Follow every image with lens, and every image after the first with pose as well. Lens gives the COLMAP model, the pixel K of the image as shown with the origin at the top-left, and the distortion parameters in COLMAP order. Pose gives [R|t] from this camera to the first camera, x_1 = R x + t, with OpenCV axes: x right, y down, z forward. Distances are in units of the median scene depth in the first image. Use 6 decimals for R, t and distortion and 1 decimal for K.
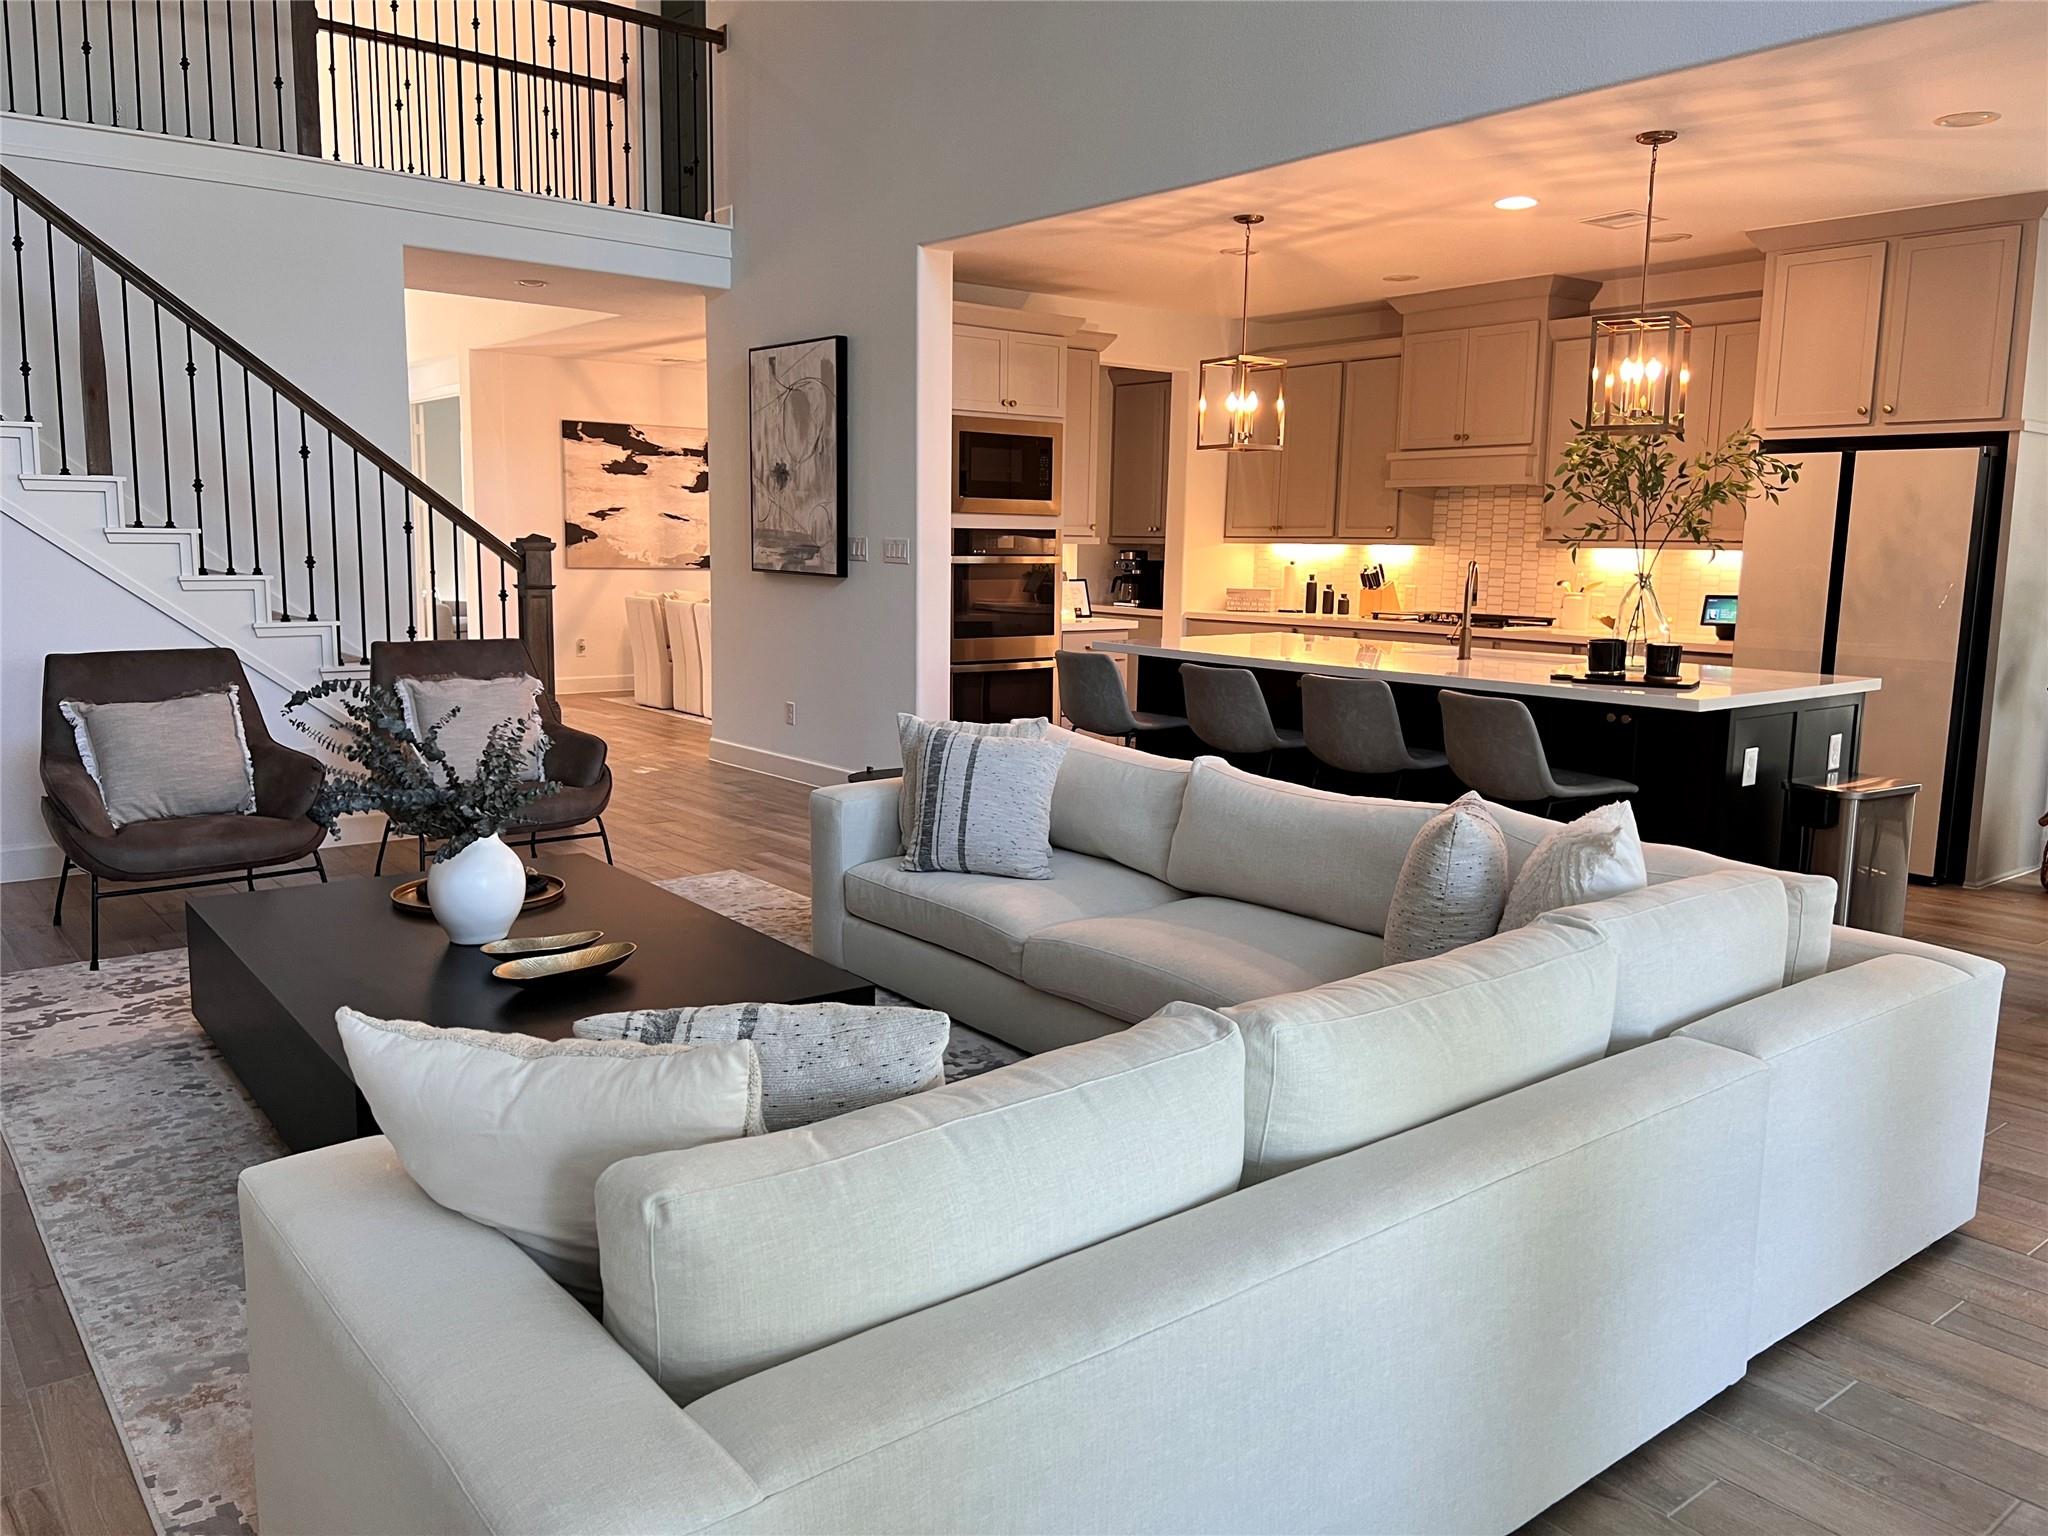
lens RADIAL K [[1523.6, 0, 1026.9], [0, 1523.6, 773.7], [0, 0, 1]] dist [0.062407, -0.068970]
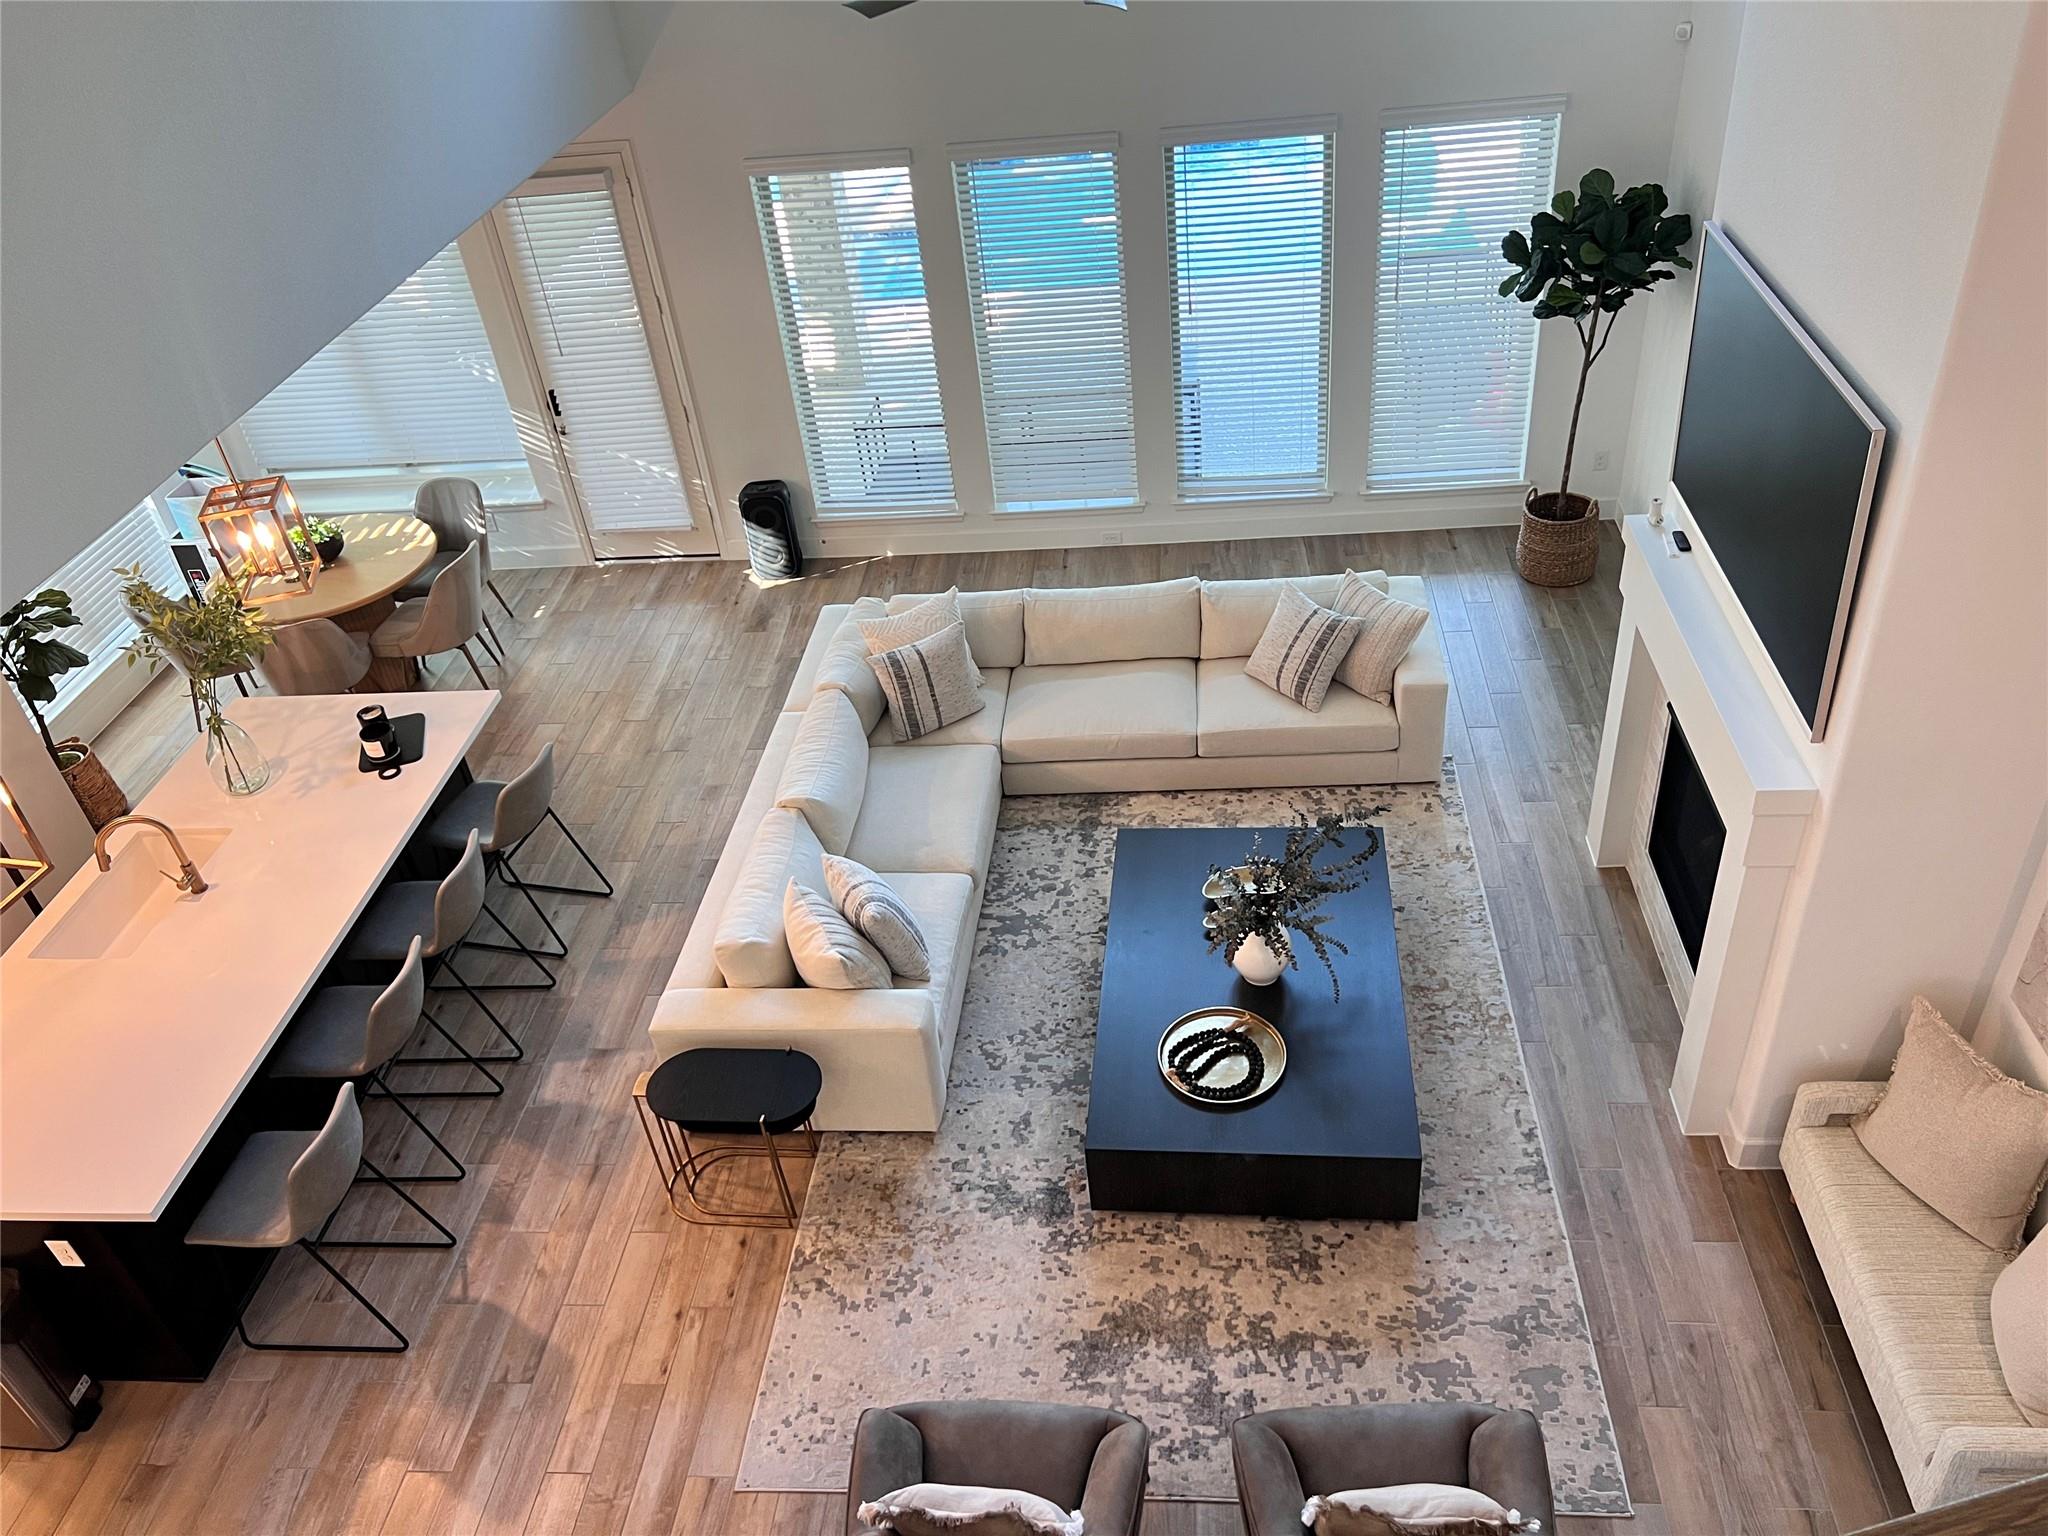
lens RADIAL K [[1523.6, 0, 1038.7], [0, 1523.6, 768.6], [0, 0, 1]] dist [0.062407, -0.068970]
pose [[-0.720651, -0.370012, 0.586305, -0.555910], [0.182603, 0.714516, 0.675369, -0.607478], [-0.668819, 0.593766, -0.447351, 0.939482]]
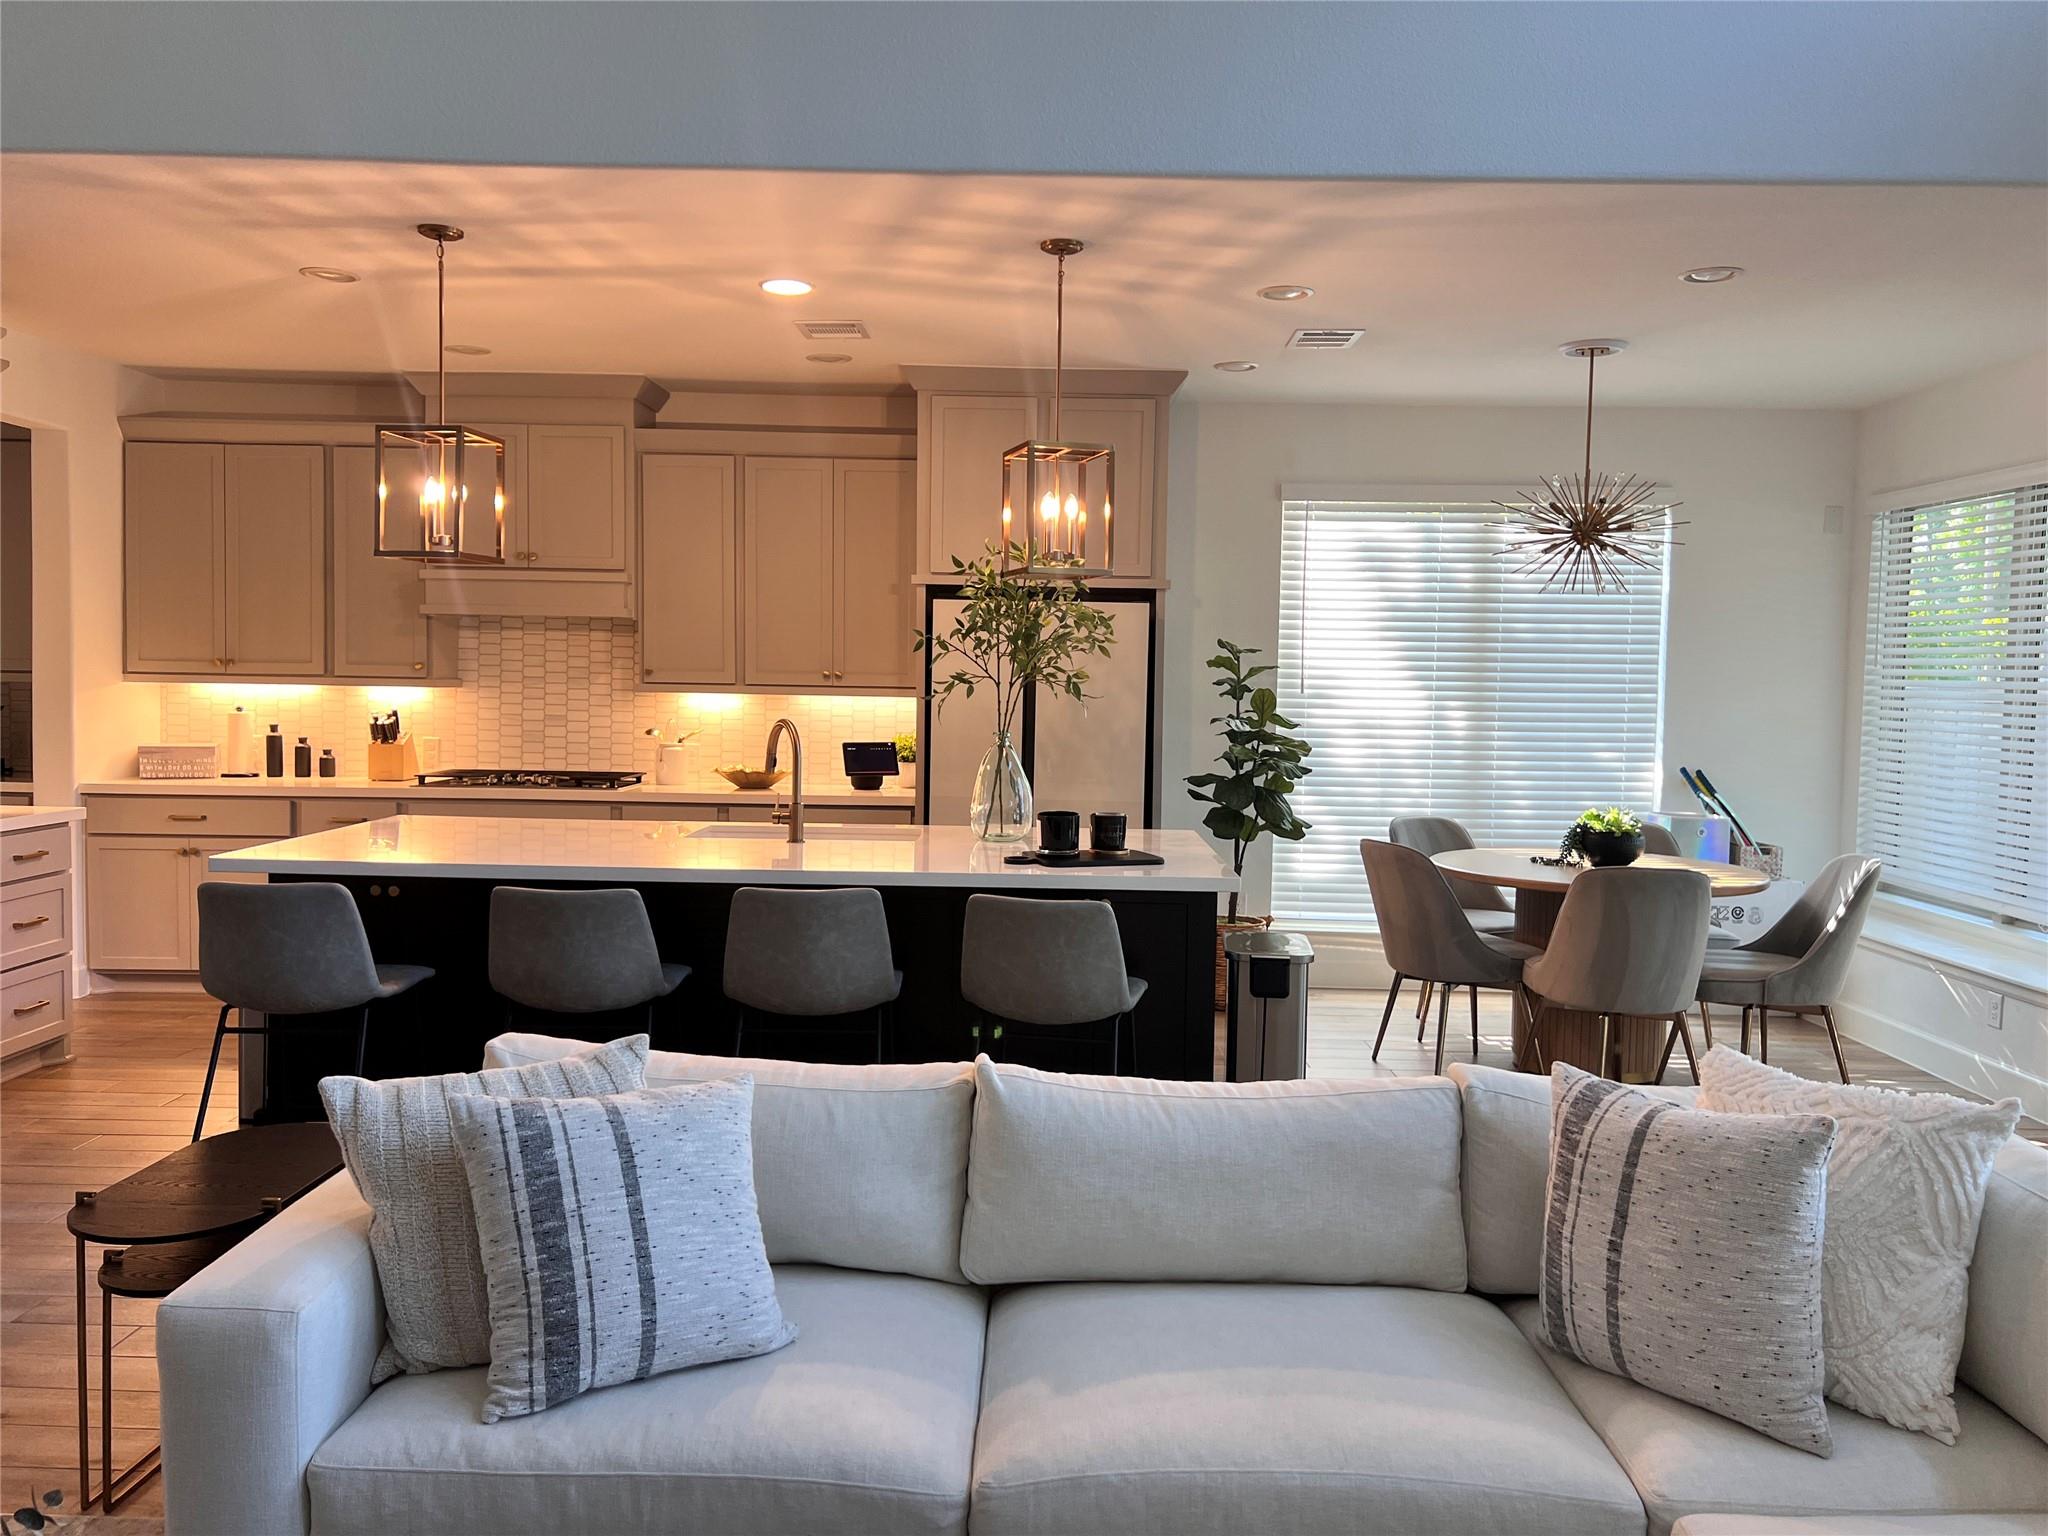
lens RADIAL K [[1523.6, 0, 1021.6], [0, 1523.6, 764.8], [0, 0, 1]] dist [0.062407, -0.068970]
pose [[0.633555, -0.049496, 0.772113, -0.225109], [0.112230, 0.993276, -0.028416, -0.071366], [-0.765514, 0.104658, 0.634850, 0.367992]]
